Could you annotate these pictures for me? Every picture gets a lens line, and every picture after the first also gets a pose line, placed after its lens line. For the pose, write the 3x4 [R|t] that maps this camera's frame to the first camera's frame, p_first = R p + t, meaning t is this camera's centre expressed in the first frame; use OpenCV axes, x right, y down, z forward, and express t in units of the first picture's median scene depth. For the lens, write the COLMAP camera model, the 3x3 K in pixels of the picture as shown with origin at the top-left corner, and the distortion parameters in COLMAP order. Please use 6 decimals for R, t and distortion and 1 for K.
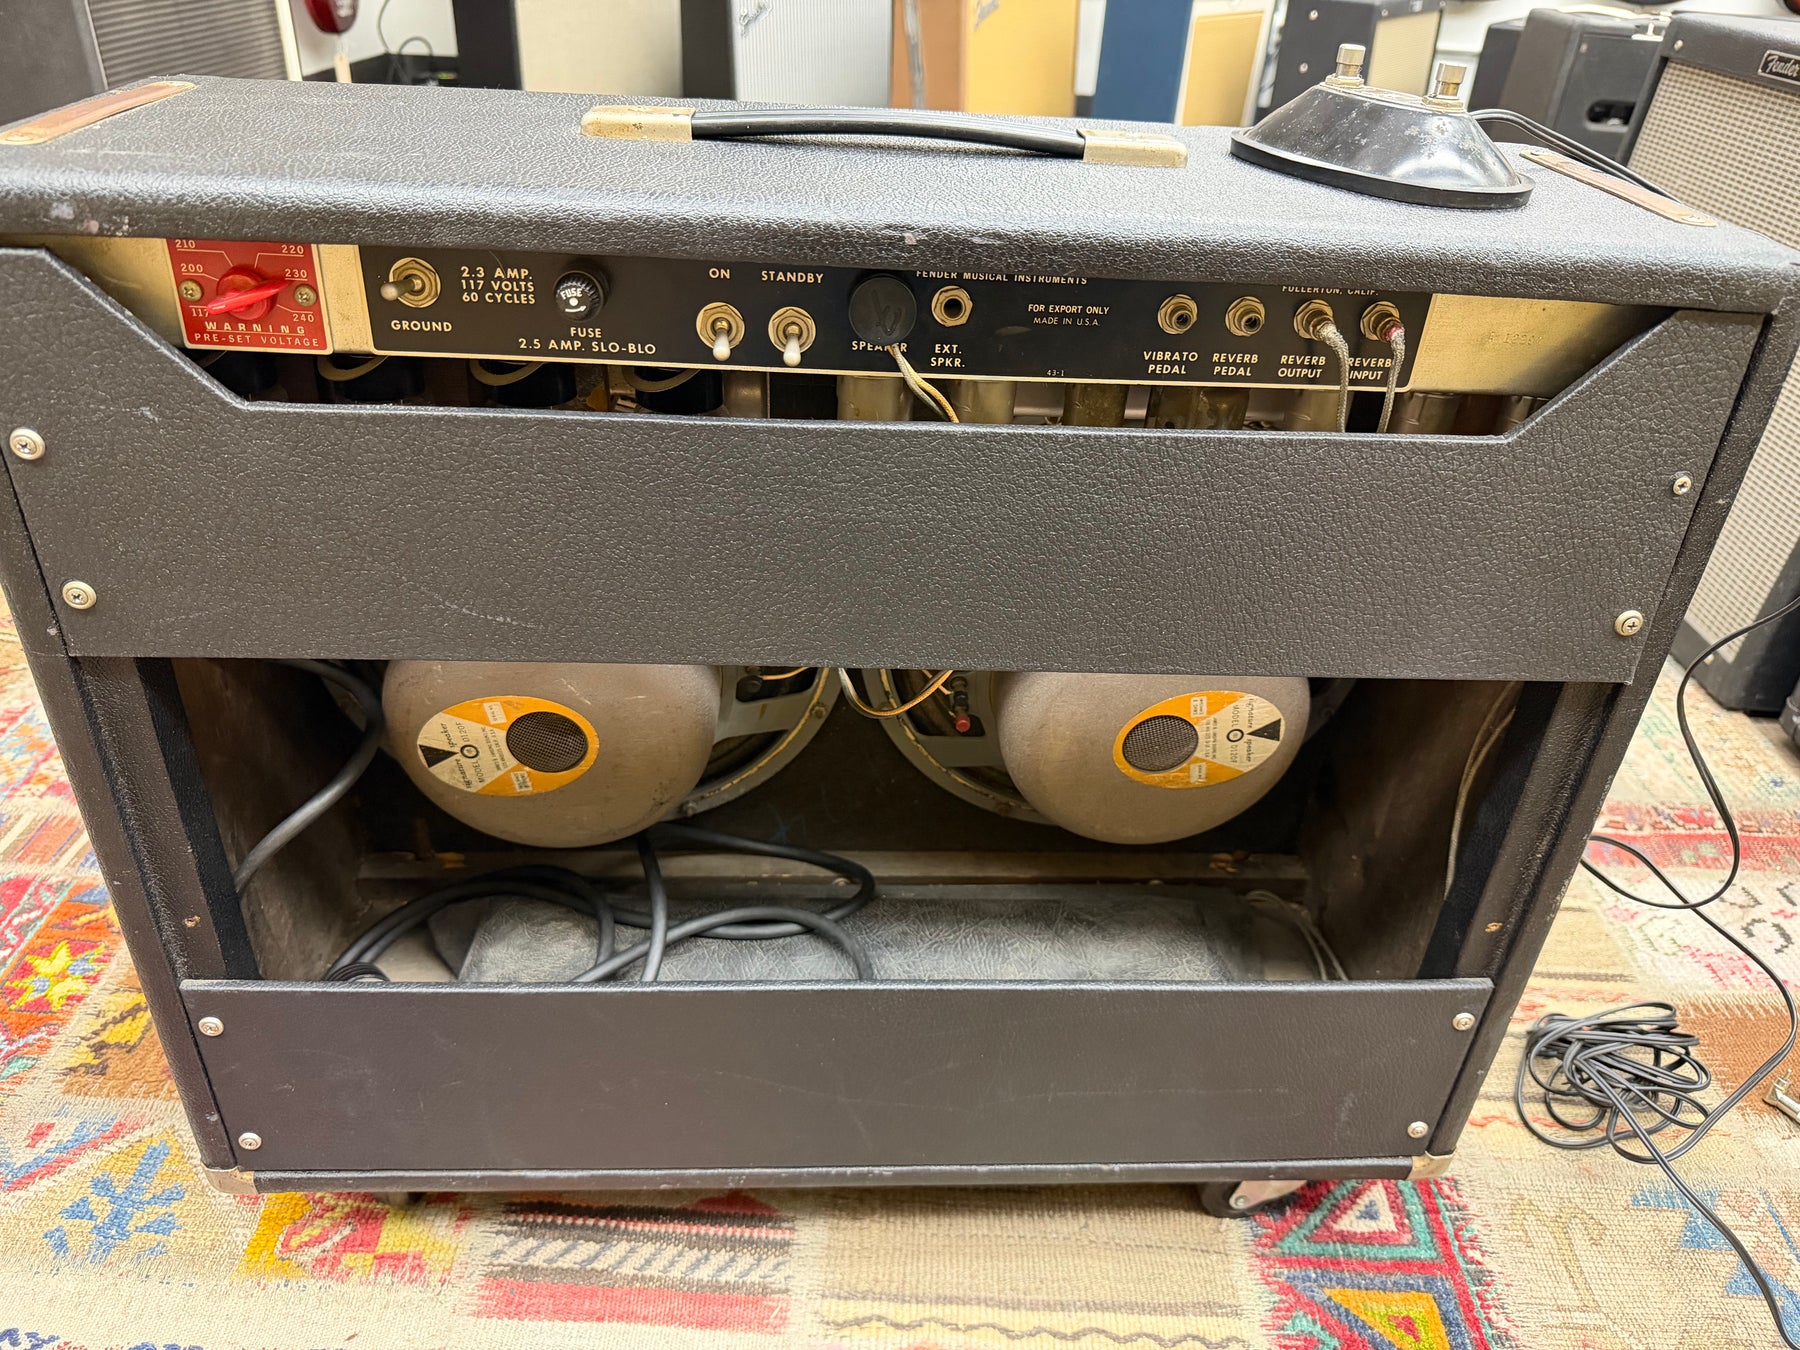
lens RADIAL K [[1307.9, 0, 902.2], [0, 1307.9, 659.7], [0, 0, 1]] dist [0.014174, -0.040218]
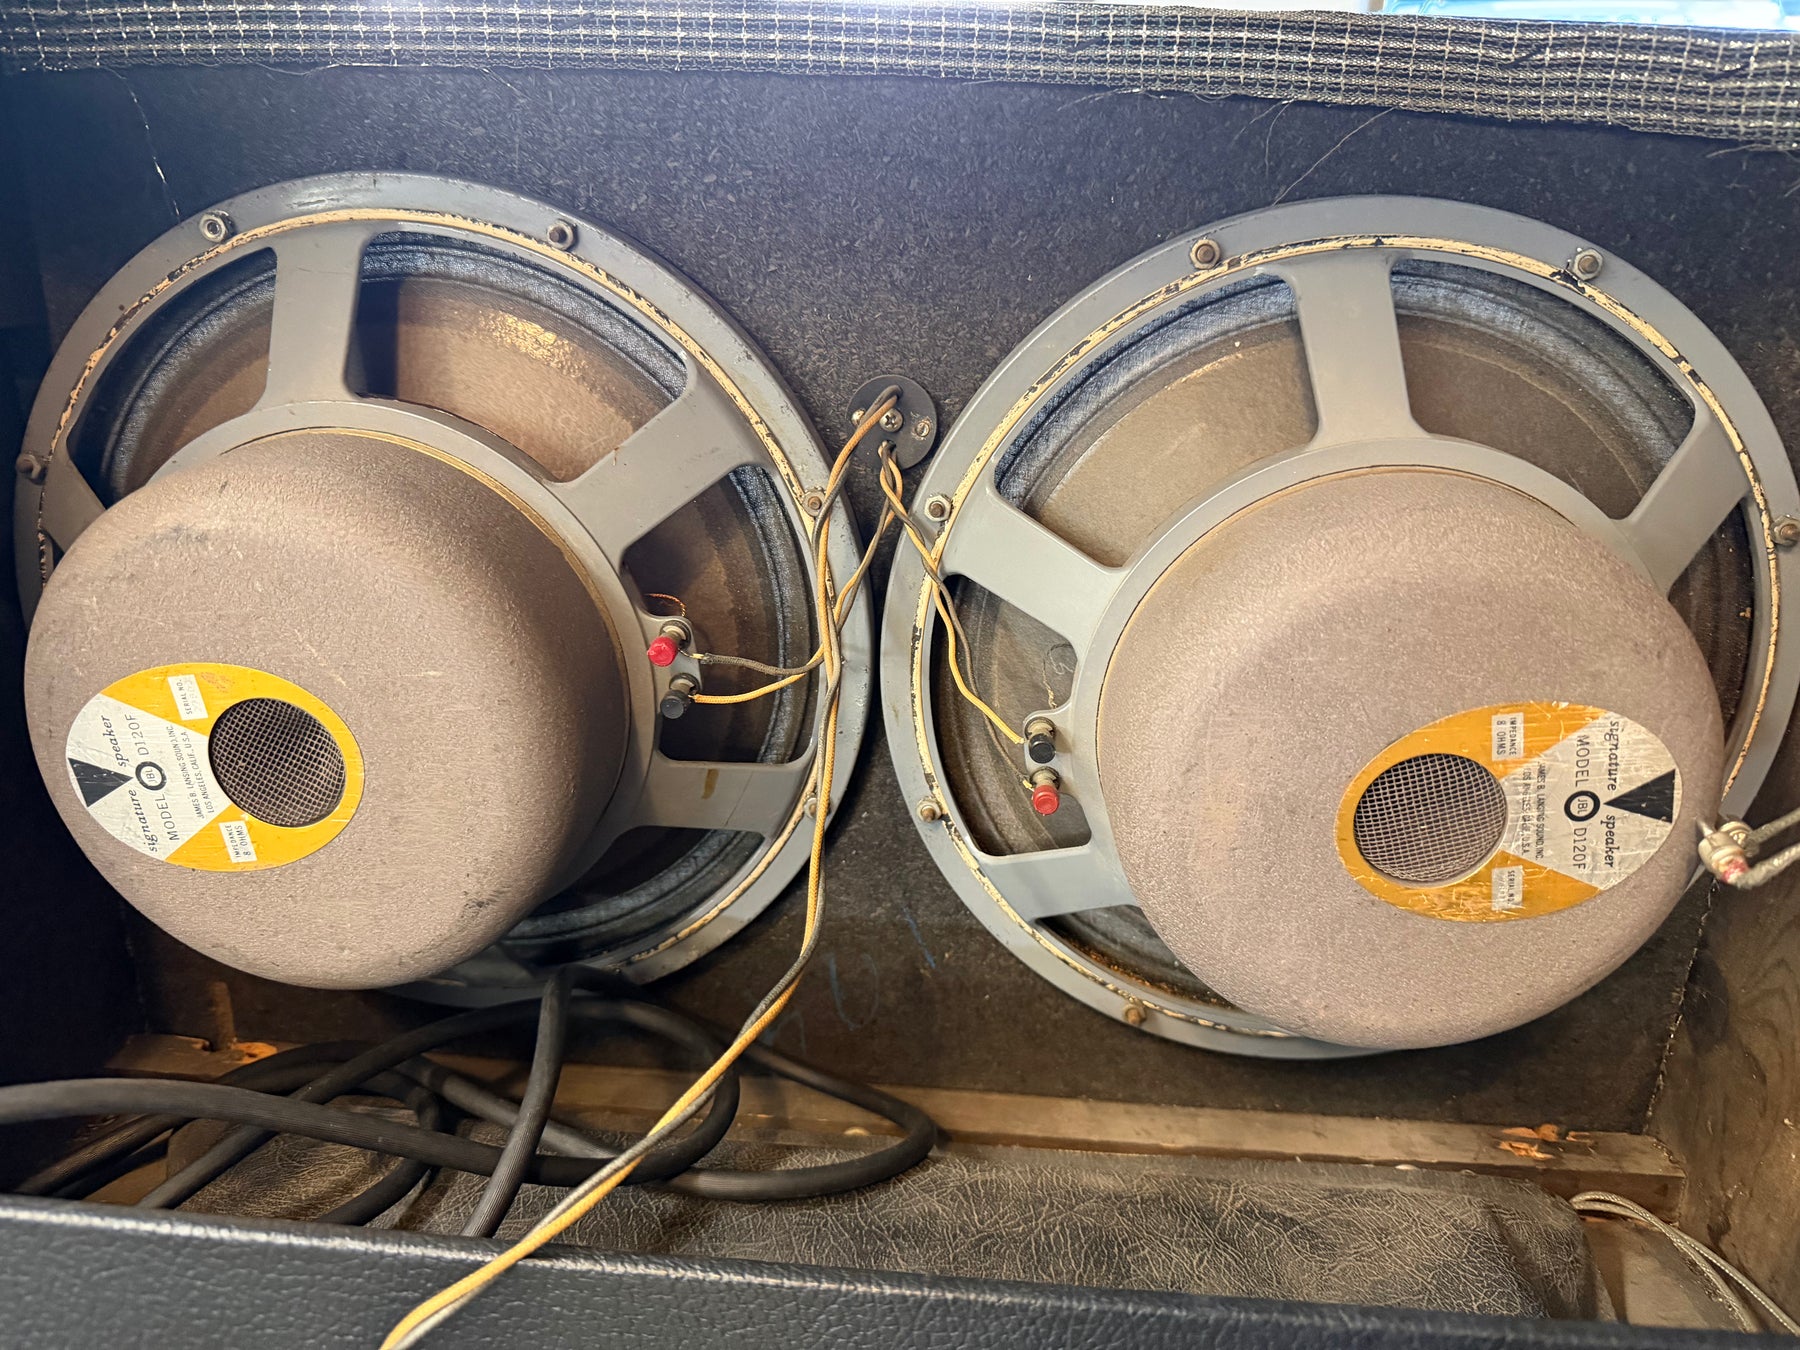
lens RADIAL K [[1307.9, 0, 904.9], [0, 1307.9, 657.0], [0, 0, 1]] dist [0.014174, -0.040218]
pose [[0.991835, 0.018366, -0.126200, 0.061616], [-0.050760, 0.964666, -0.258541, 0.152473], [0.116992, 0.262836, 0.957721, 0.496025]]
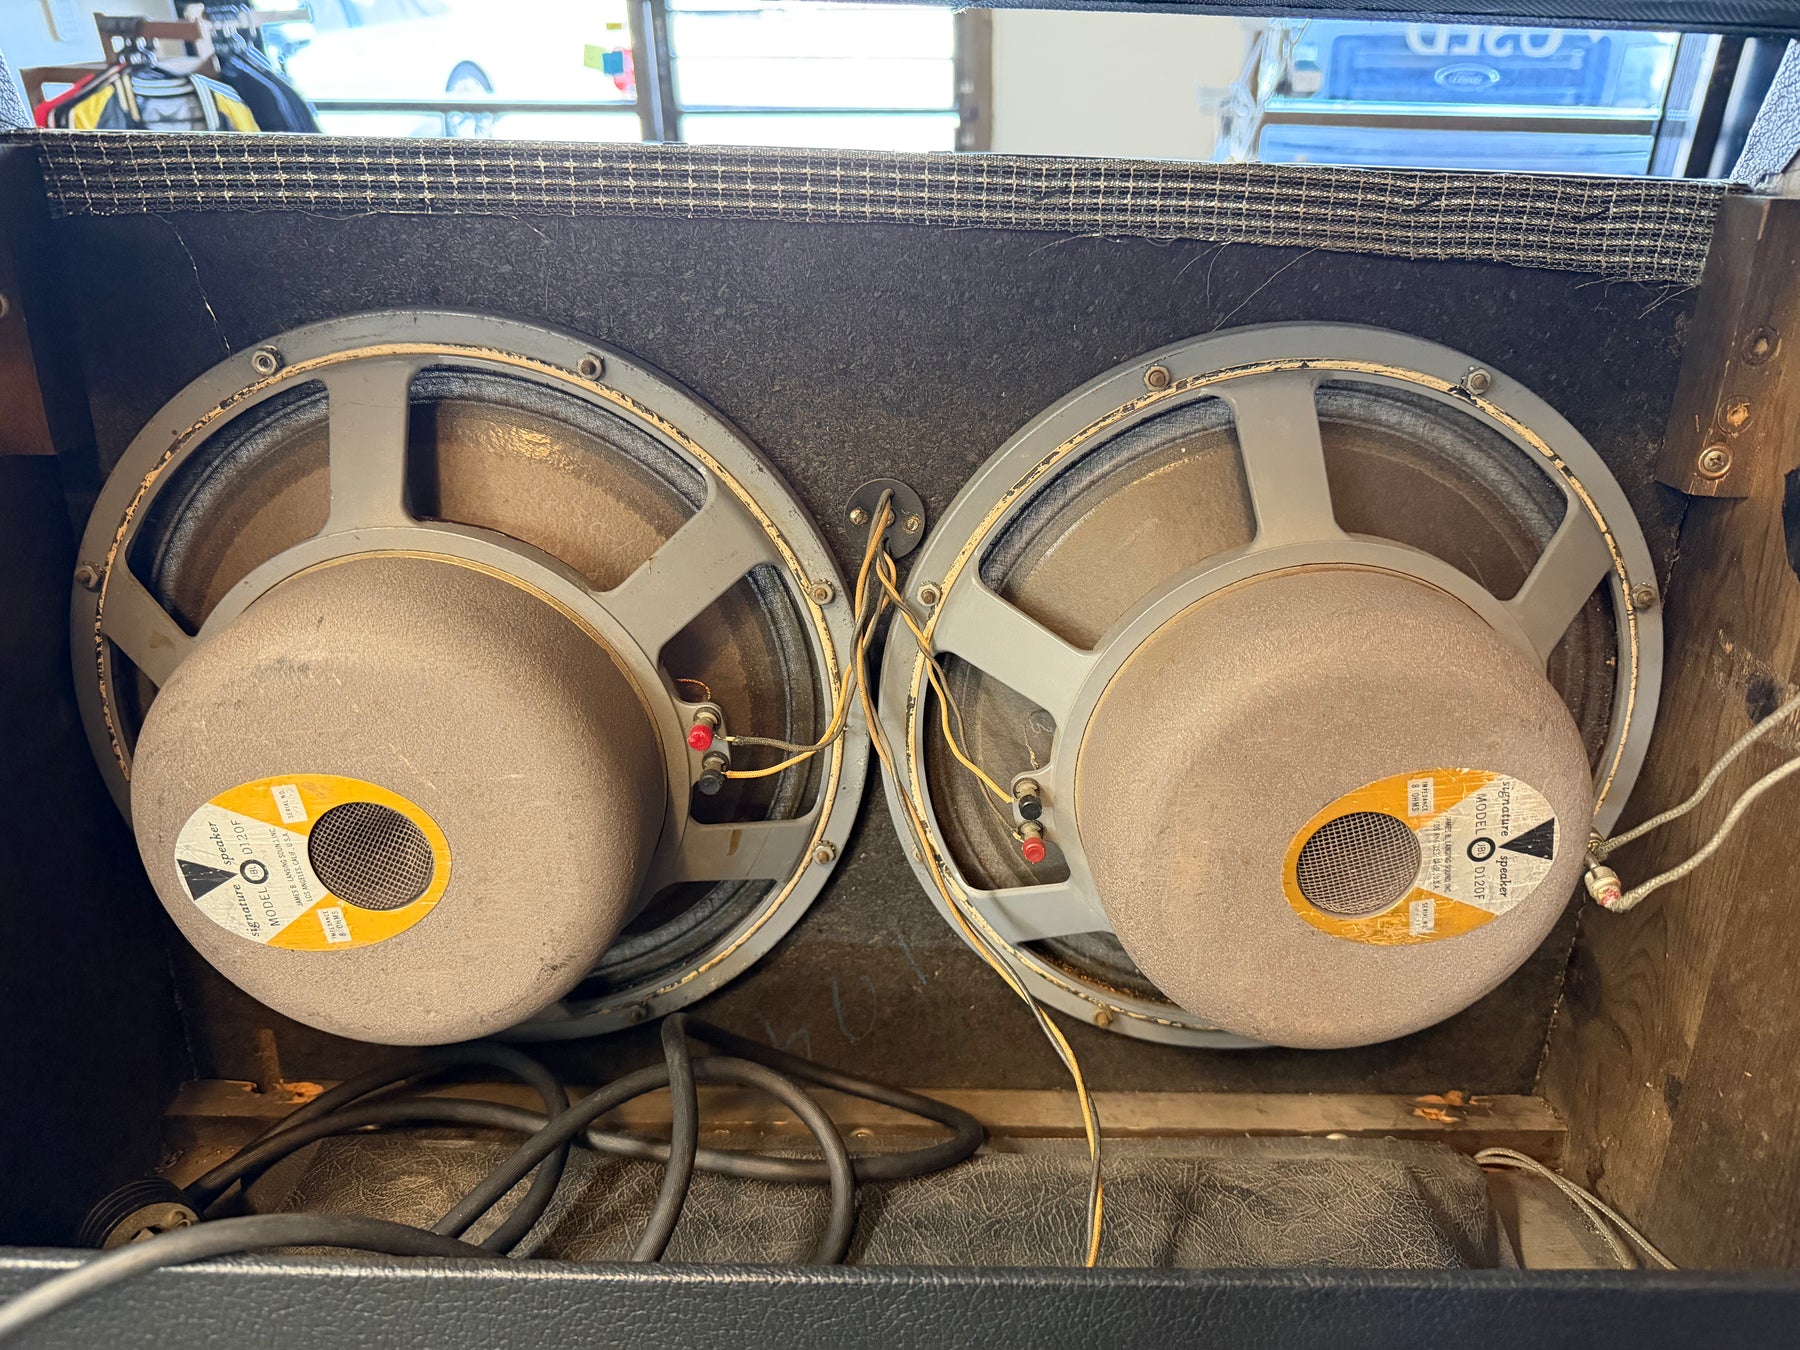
lens RADIAL K [[1307.9, 0, 906.9], [0, 1307.9, 673.5], [0, 0, 1]] dist [0.014174, -0.040218]
pose [[0.998471, -0.011406, -0.054089, 0.020693], [-0.000861, 0.975150, -0.221543, 0.118871], [0.055272, 0.221251, 0.973649, 0.386836]]
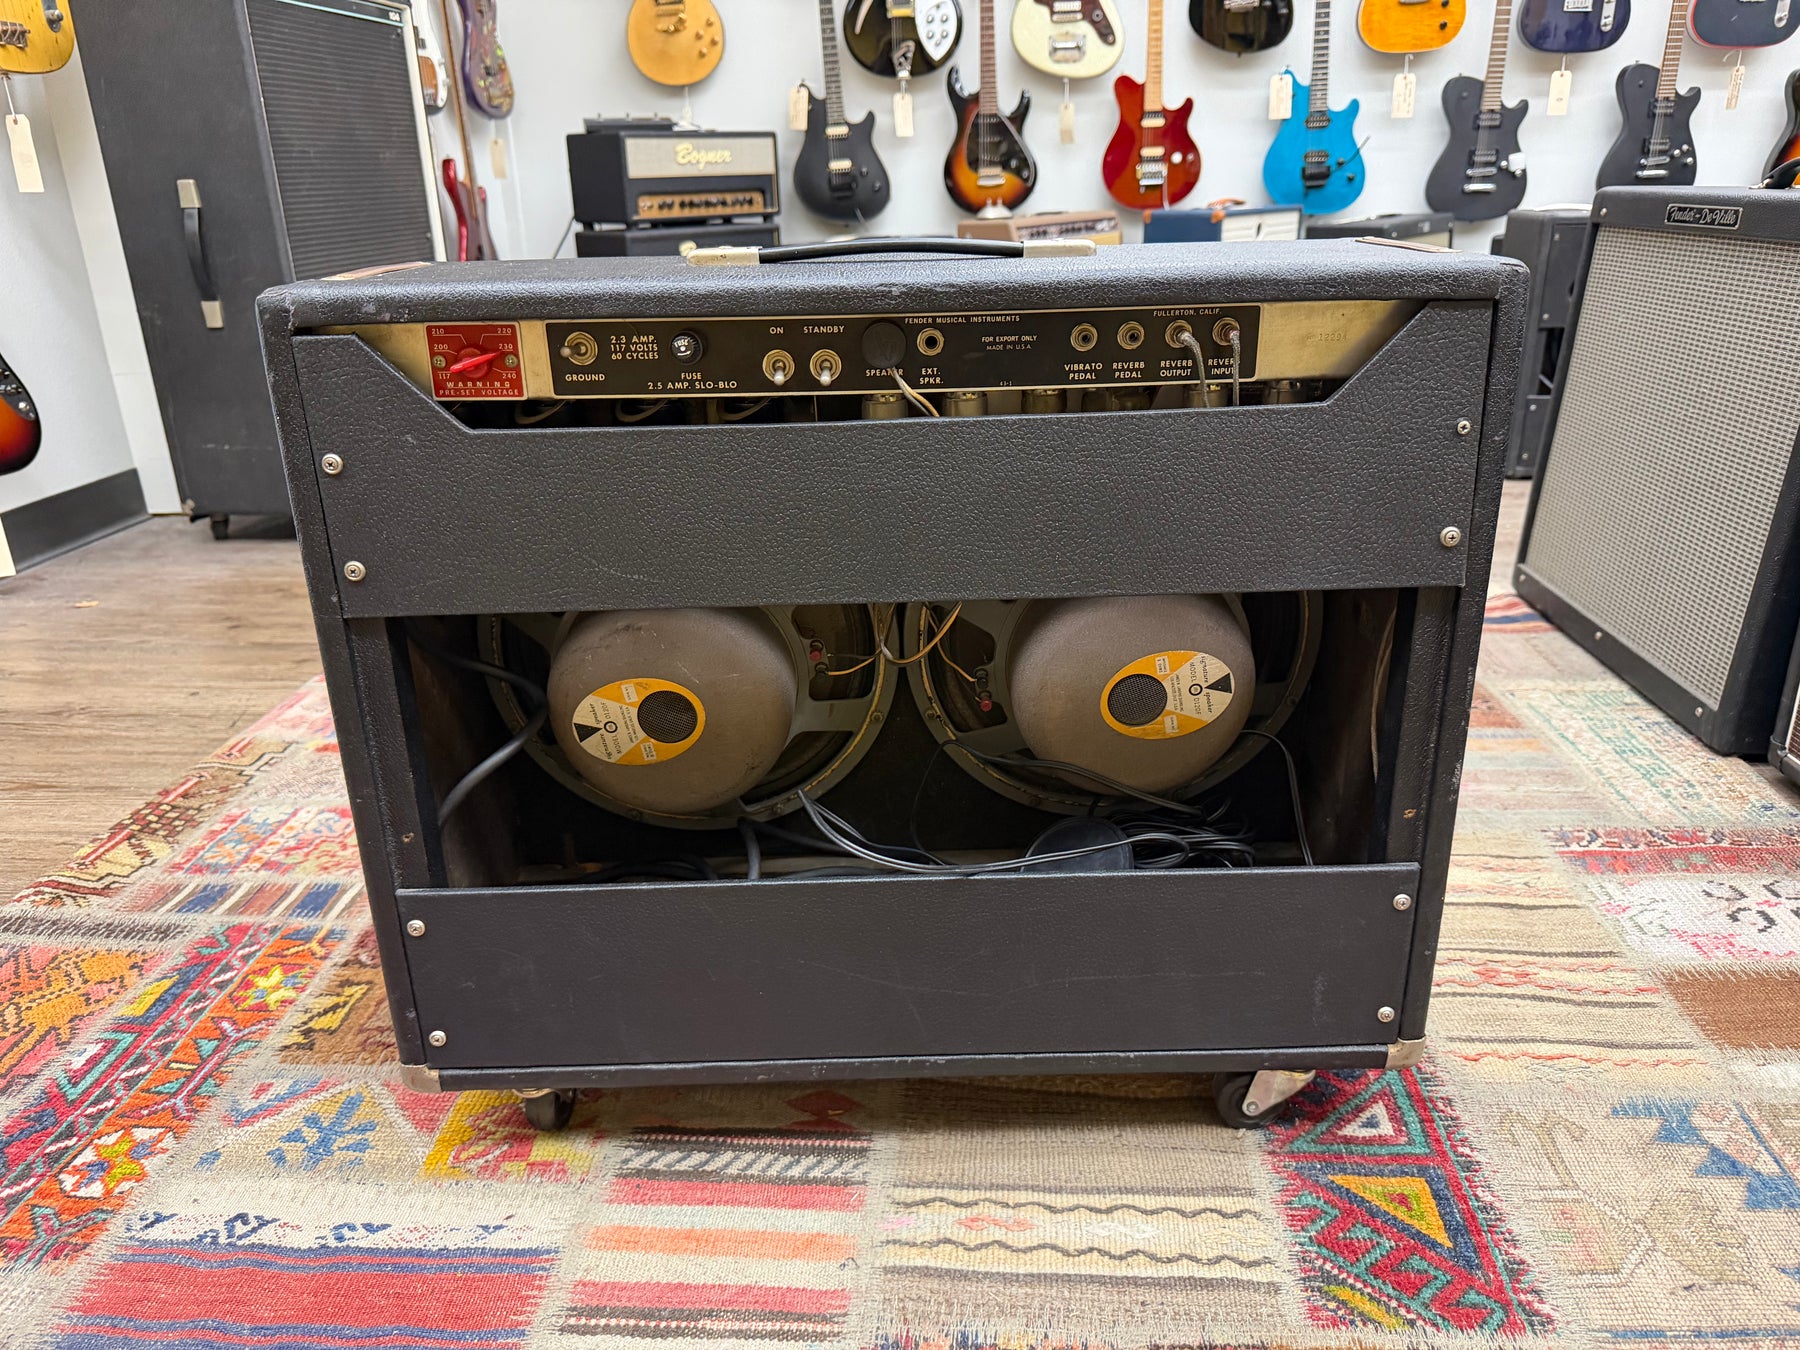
lens RADIAL K [[1307.9, 0, 905.4], [0, 1307.9, 639.1], [0, 0, 1]] dist [0.014174, -0.040218]
pose [[0.995225, -0.057048, -0.079197, 0.079201], [0.039436, 0.977252, -0.208383, 0.276002], [0.089284, 0.204264, 0.974836, -0.286913]]
